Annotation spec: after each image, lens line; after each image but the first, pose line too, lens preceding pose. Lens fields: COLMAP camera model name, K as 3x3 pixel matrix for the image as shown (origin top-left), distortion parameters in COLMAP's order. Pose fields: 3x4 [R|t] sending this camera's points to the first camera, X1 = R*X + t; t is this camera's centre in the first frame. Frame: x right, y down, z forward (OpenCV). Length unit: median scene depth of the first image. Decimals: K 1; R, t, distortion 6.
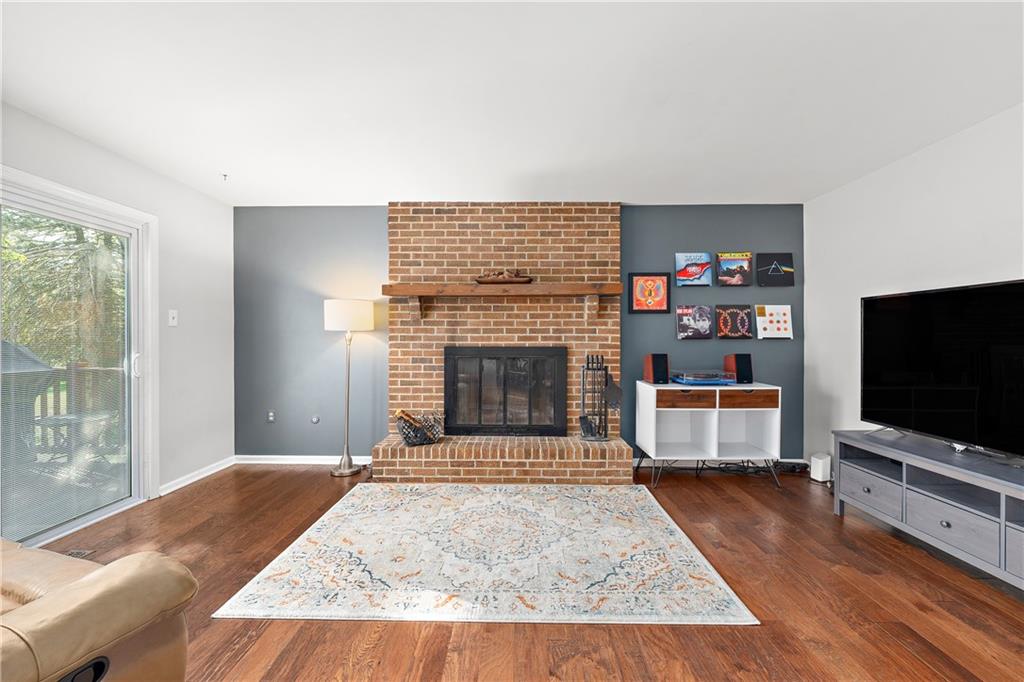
lens RADIAL K [[416.4, 0, 505.1], [0, 416.4, 342.7], [0, 0, 1]] dist [-0.002189, 0.000210]
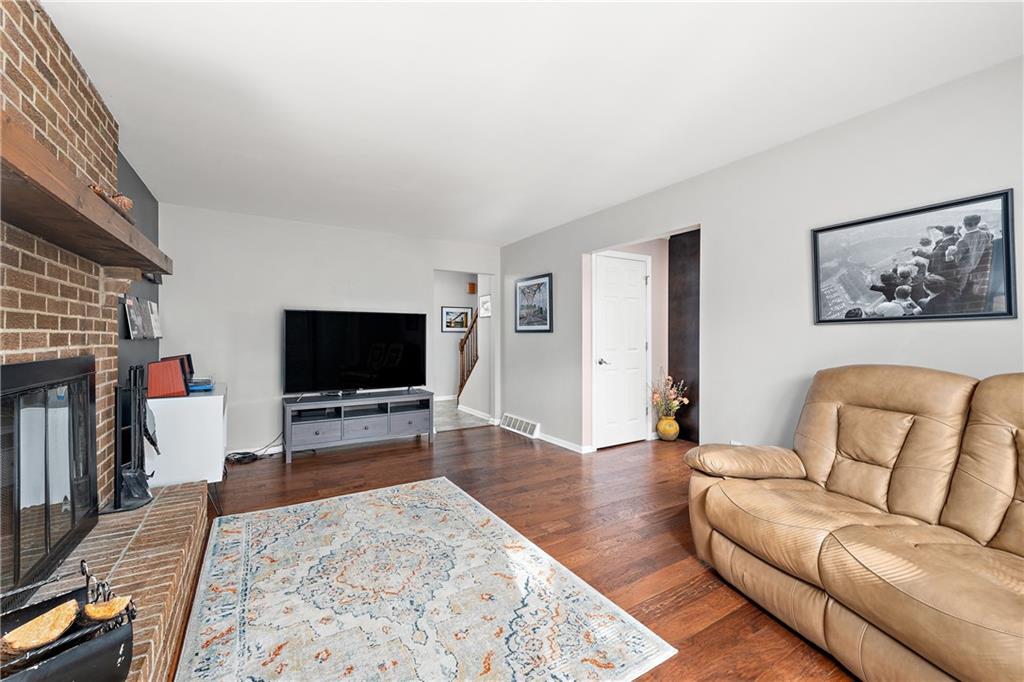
lens RADIAL K [[416.4, 0, 514.6], [0, 416.4, 341.9], [0, 0, 1]] dist [-0.002189, 0.000210]
pose [[-0.546824, -0.012849, 0.837149, -0.593993], [0.011300, 0.999678, 0.022725, -0.015045], [-0.837171, 0.021886, -0.546503, 0.837164]]
